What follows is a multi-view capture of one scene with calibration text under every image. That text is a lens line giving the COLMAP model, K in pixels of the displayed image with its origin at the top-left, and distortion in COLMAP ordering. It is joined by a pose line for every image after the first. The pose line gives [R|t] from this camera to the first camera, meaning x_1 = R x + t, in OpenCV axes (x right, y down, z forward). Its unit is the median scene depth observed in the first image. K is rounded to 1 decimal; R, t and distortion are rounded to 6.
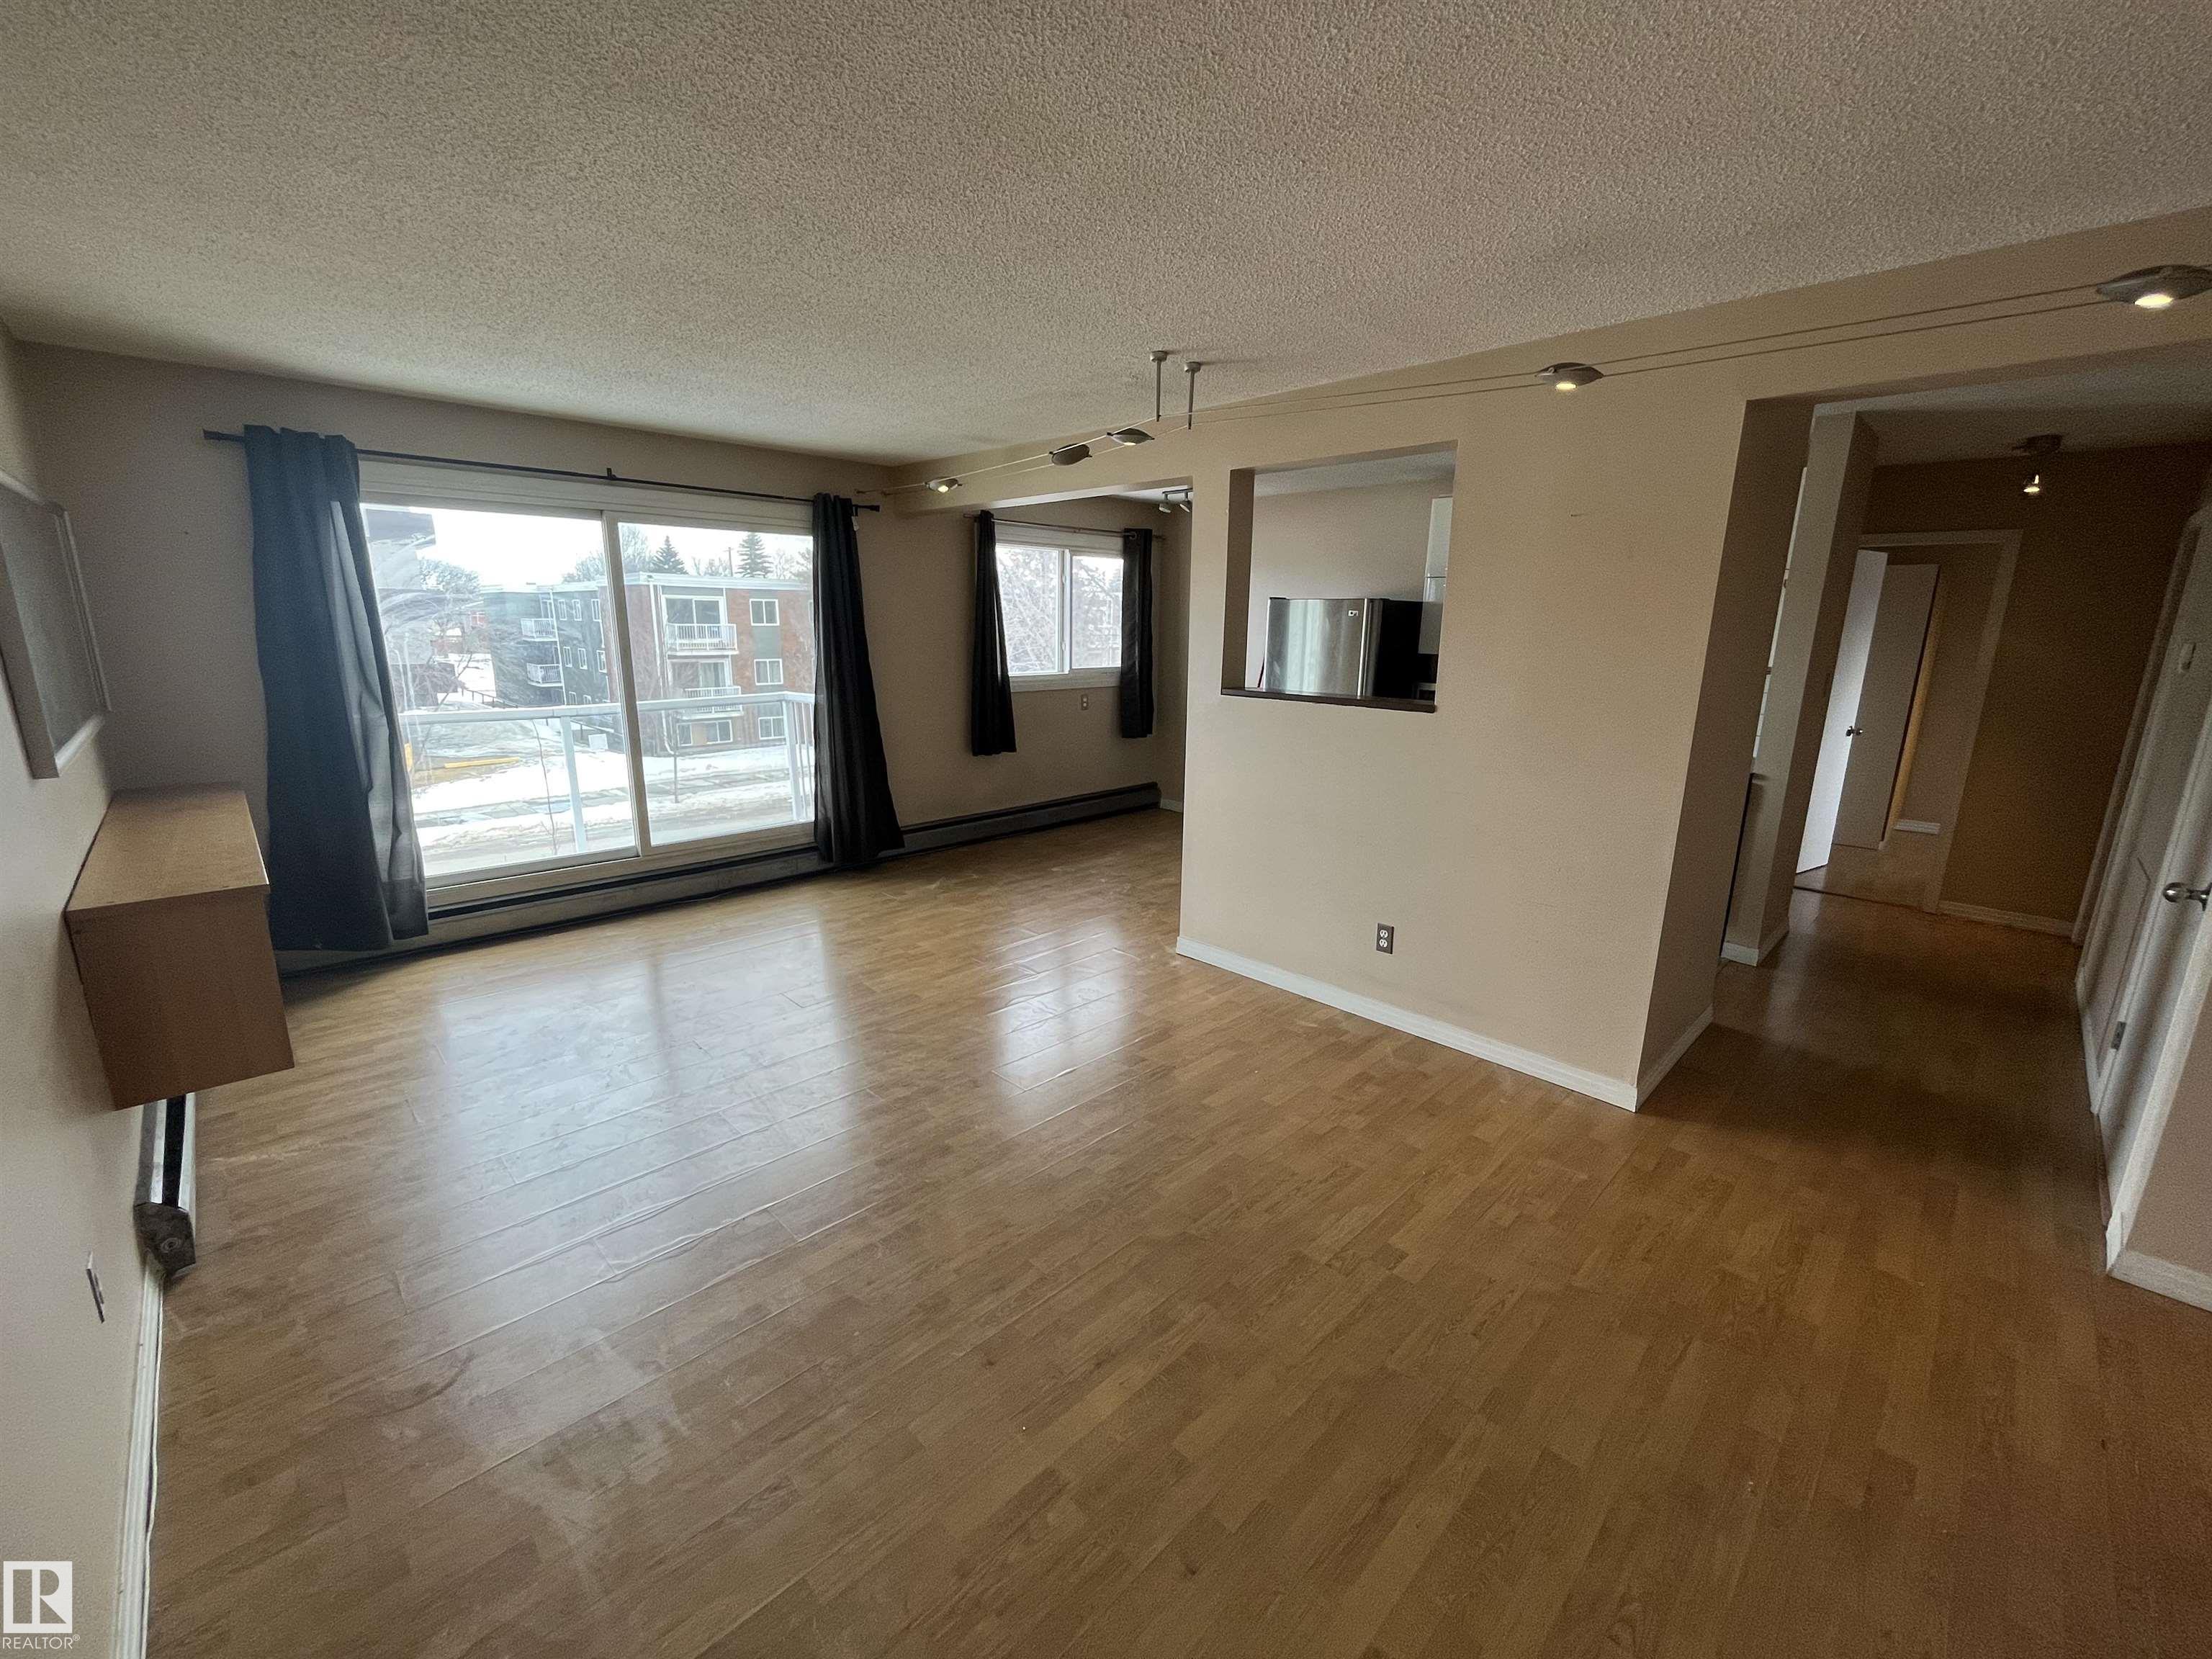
lens RADIAL K [[887.1, 0, 1104.6], [0, 887.1, 803.9], [0, 0, 1]] dist [-0.001159, 0.000101]
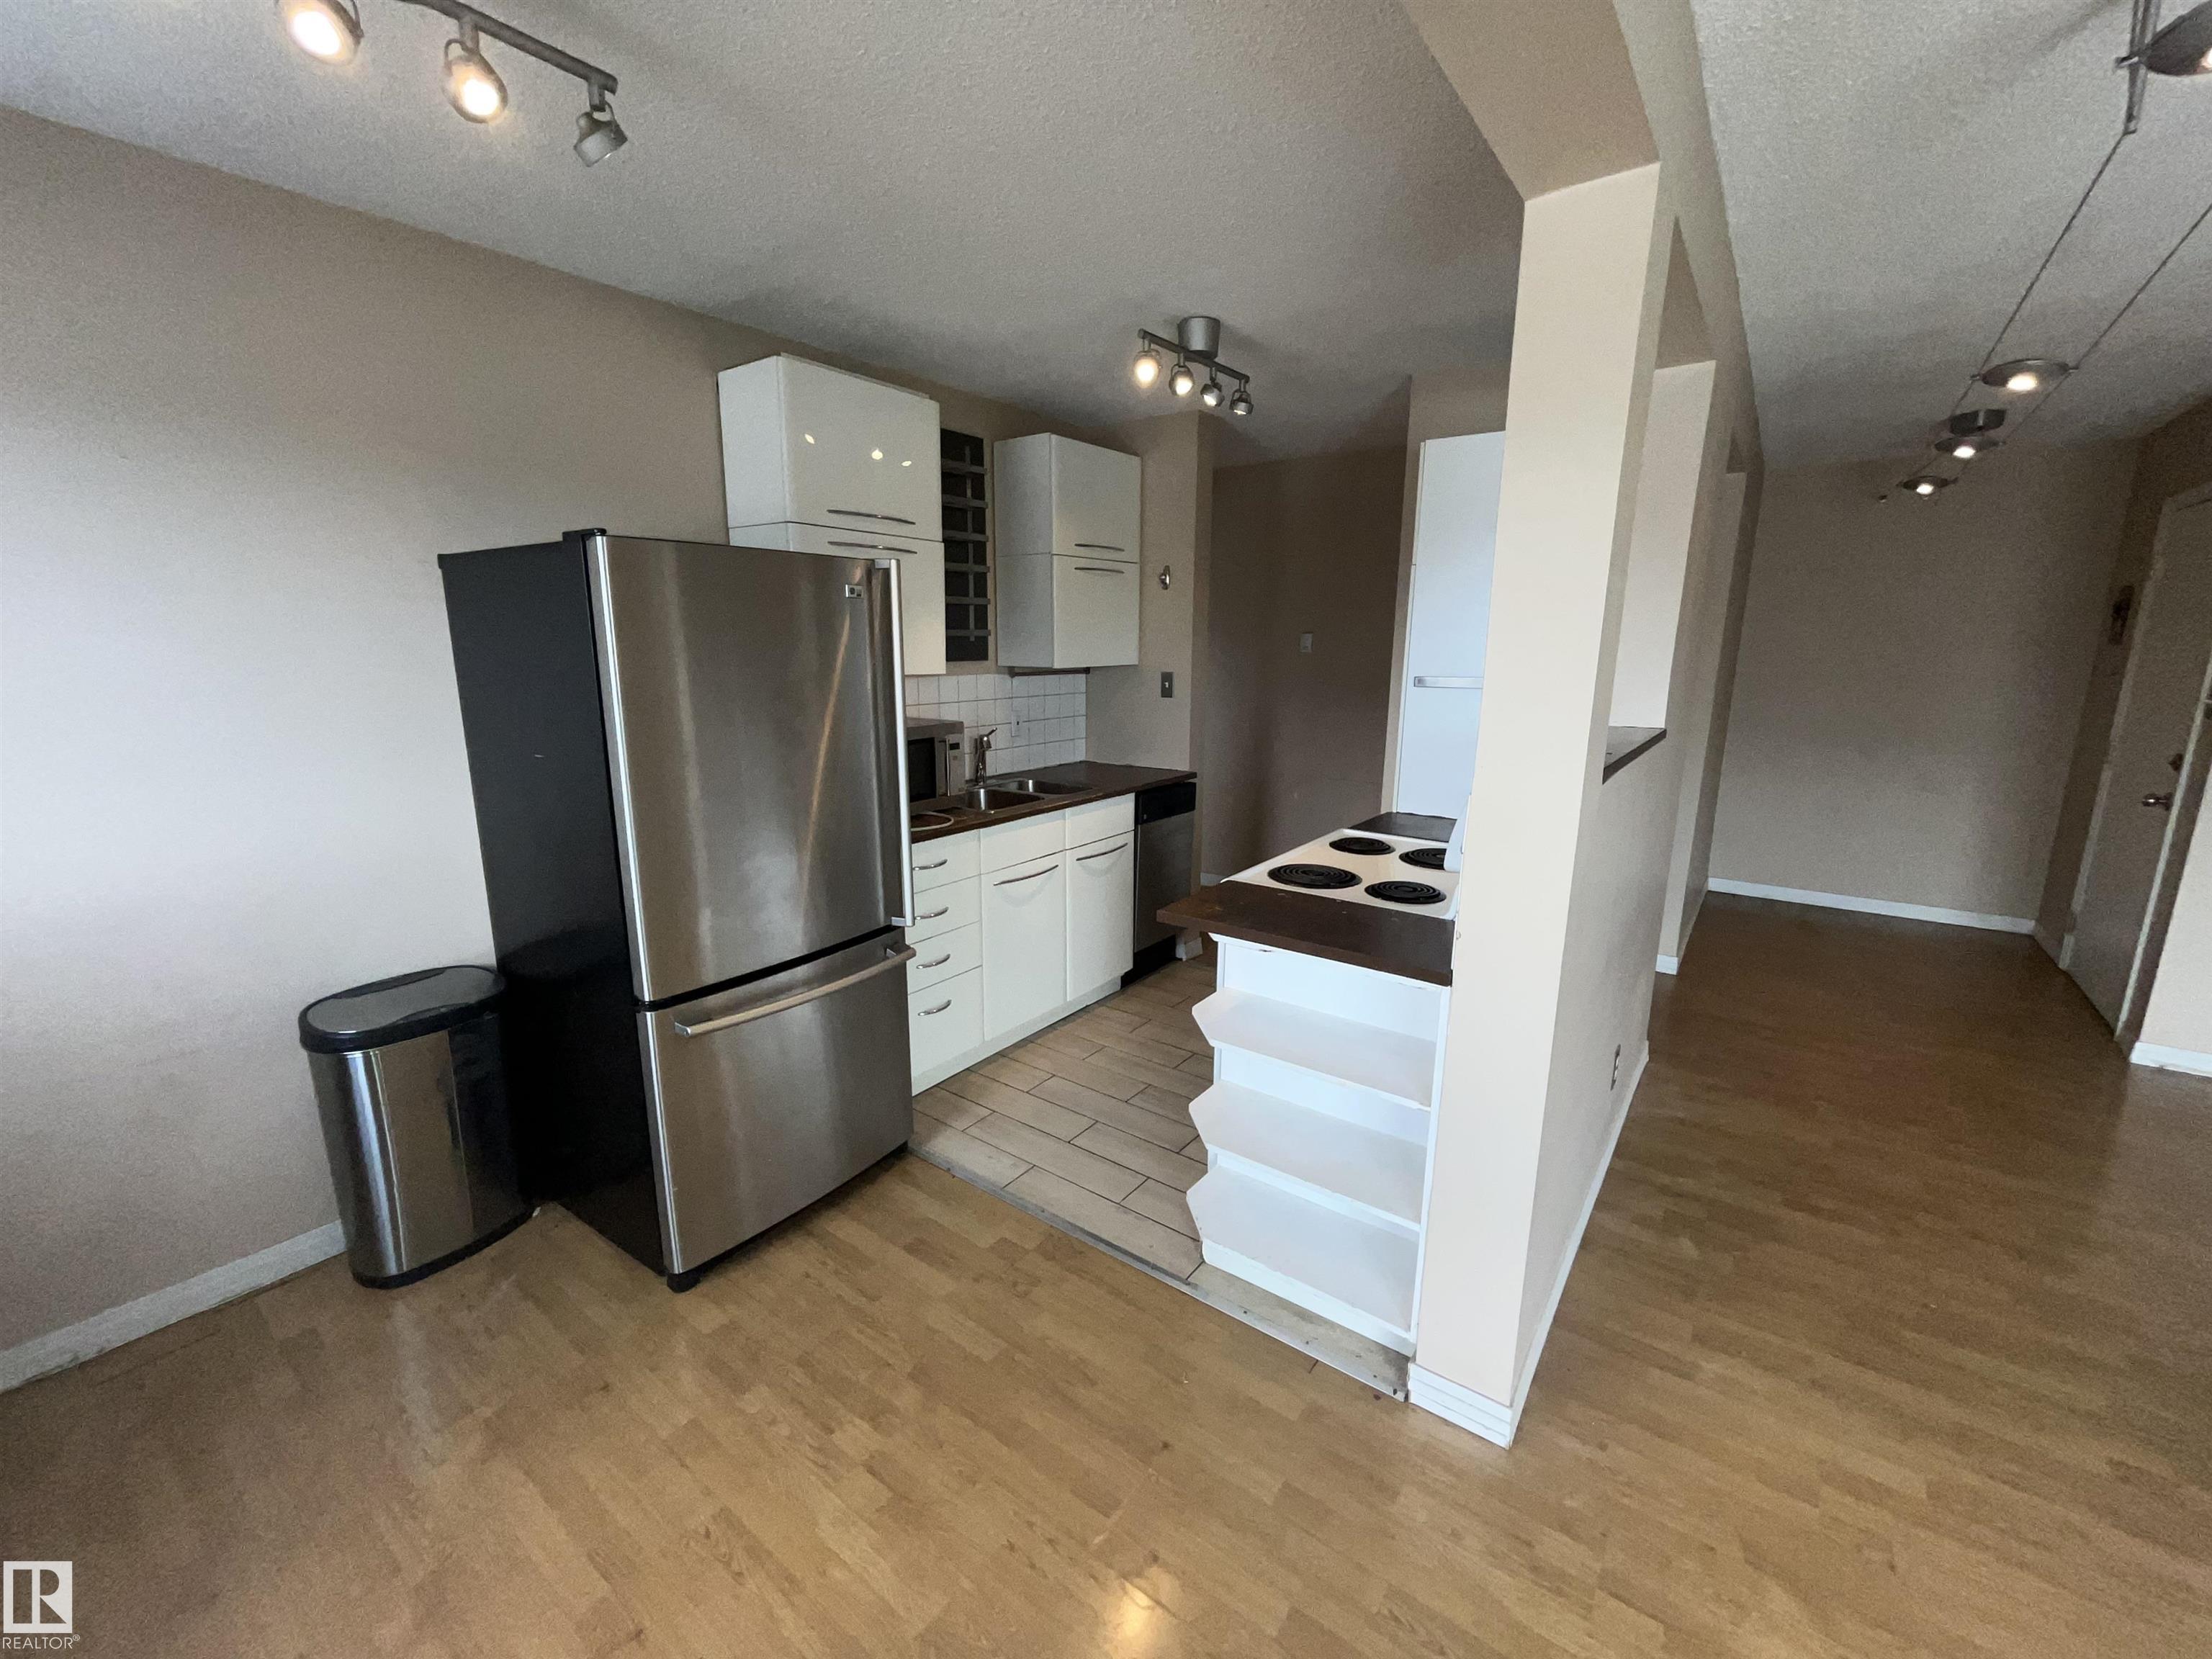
lens RADIAL K [[903.0, 0, 1102.6], [0, 903.0, 827.4], [0, 0, 1]] dist [-0.005676, 0.000238]
pose [[-0.143636, -0.220660, 0.964717, -0.260408], [0.189289, 0.950701, 0.245637, -0.269510], [-0.971359, 0.217892, -0.094786, 1.379872]]
